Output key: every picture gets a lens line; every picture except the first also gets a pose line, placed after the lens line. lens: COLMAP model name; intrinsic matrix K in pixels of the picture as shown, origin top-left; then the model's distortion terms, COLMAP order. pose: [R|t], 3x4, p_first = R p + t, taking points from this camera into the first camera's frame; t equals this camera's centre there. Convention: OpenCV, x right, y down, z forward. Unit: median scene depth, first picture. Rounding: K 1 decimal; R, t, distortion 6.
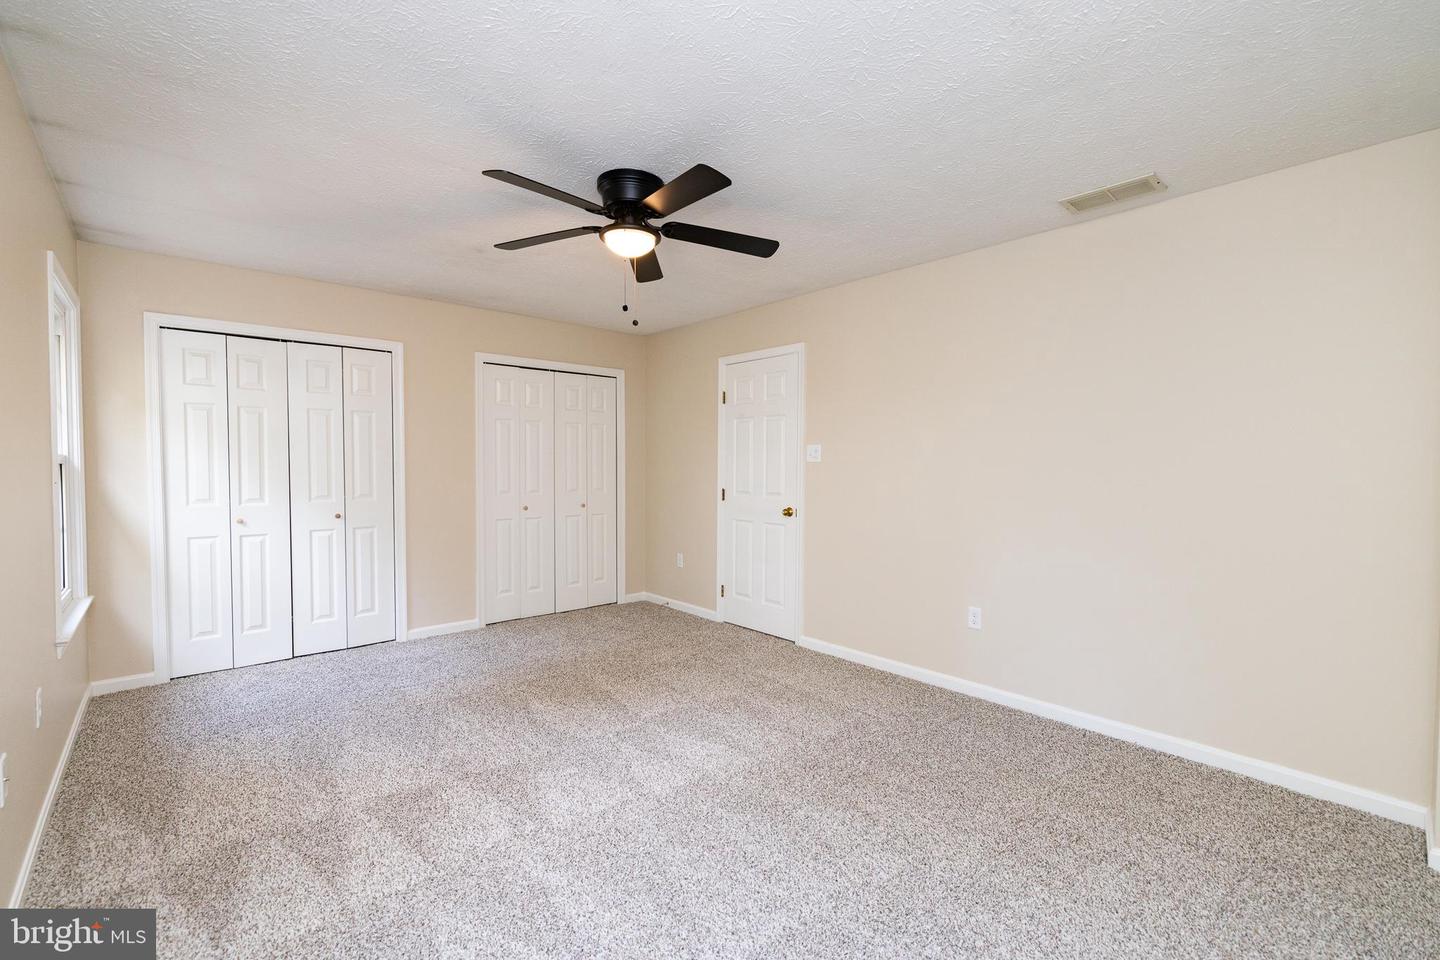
lens RADIAL K [[625.0, 0, 725.4], [0, 625.0, 478.9], [0, 0, 1]] dist [0.003802, 0.000220]
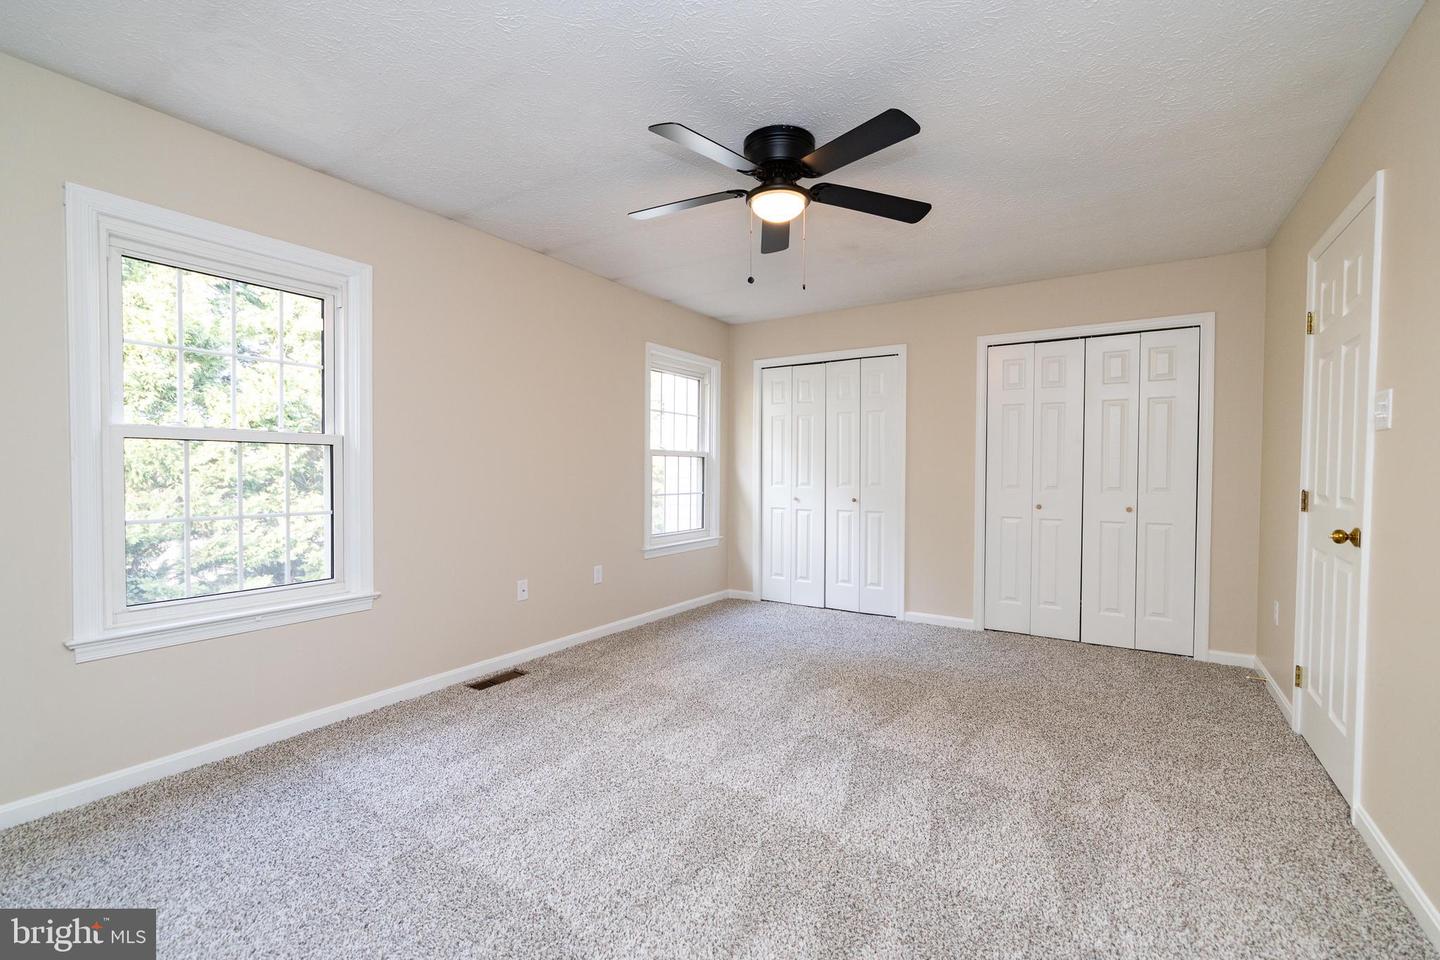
lens RADIAL K [[628.9, 0, 713.7], [0, 628.9, 475.1], [0, 0, 1]] dist [0.000719, -0.000052]
pose [[0.254846, 0.004226, -0.966972, 0.511848], [-0.026698, 0.999640, -0.002667, 0.023566], [0.966613, 0.026496, 0.254867, 0.461755]]
